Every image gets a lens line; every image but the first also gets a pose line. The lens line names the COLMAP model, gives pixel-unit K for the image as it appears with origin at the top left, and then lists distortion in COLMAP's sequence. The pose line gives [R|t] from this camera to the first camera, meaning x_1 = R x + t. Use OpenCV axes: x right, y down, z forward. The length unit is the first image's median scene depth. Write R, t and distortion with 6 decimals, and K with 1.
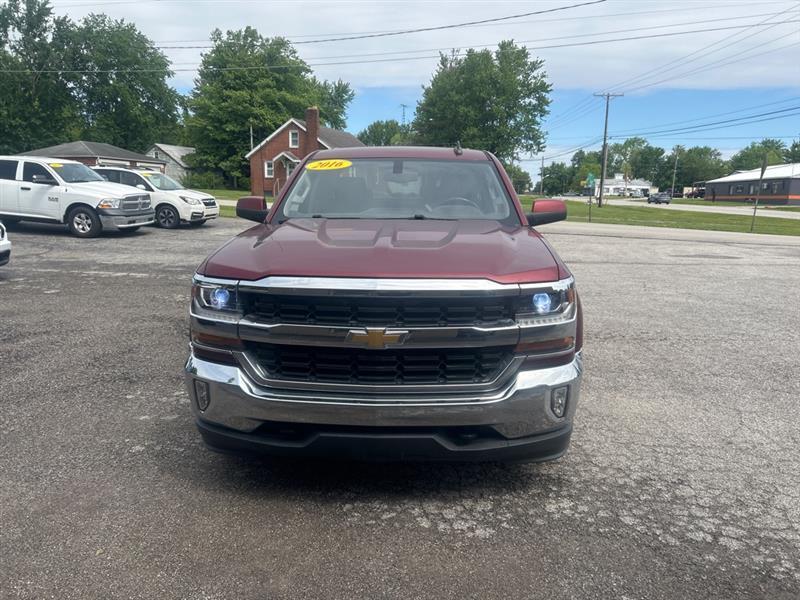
lens RADIAL K [[599.3, 0, 401.8], [0, 599.3, 303.8], [0, 0, 1]] dist [0.048040, -0.047614]
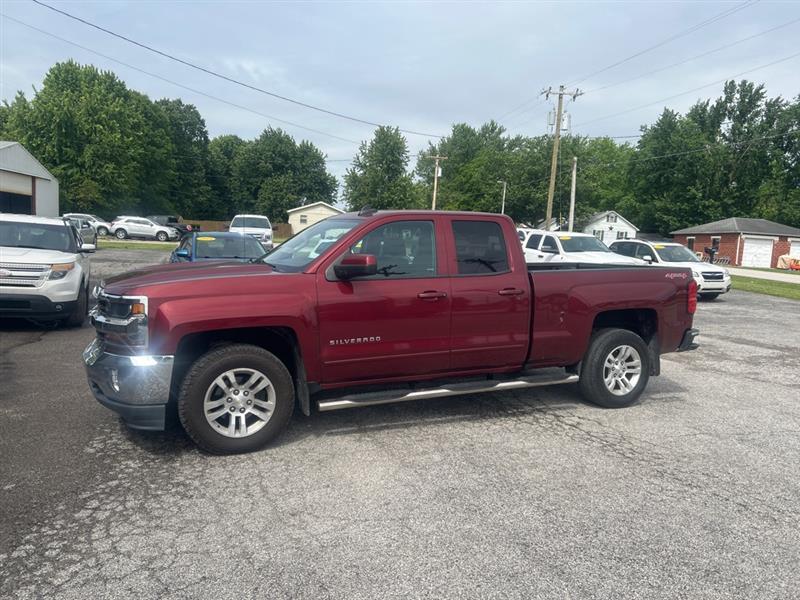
lens RADIAL K [[599.3, 0, 400.8], [0, 599.3, 310.2], [0, 0, 1]] dist [0.048040, -0.047614]
pose [[0.474277, 0.099870, -0.874693, 0.075214], [-0.198682, 0.980055, 0.004171, -0.005863], [0.857664, 0.171807, 0.484660, 0.035128]]
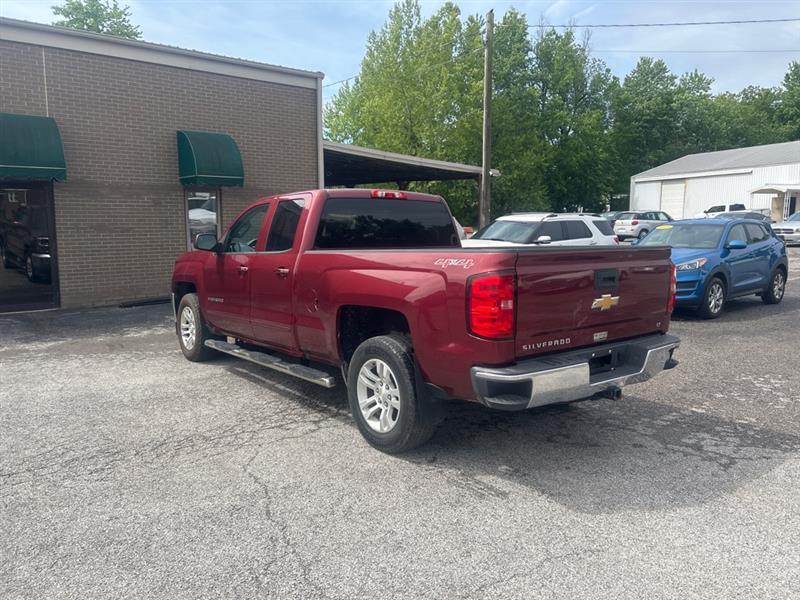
lens RADIAL K [[599.3, 0, 403.3], [0, 599.3, 297.6], [0, 0, 1]] dist [0.048040, -0.047614]
pose [[-0.755738, 0.065911, -0.651549, 0.051876], [-0.132128, 0.959115, 0.250280, -0.027978], [0.641407, 0.275234, -0.716131, 0.147306]]
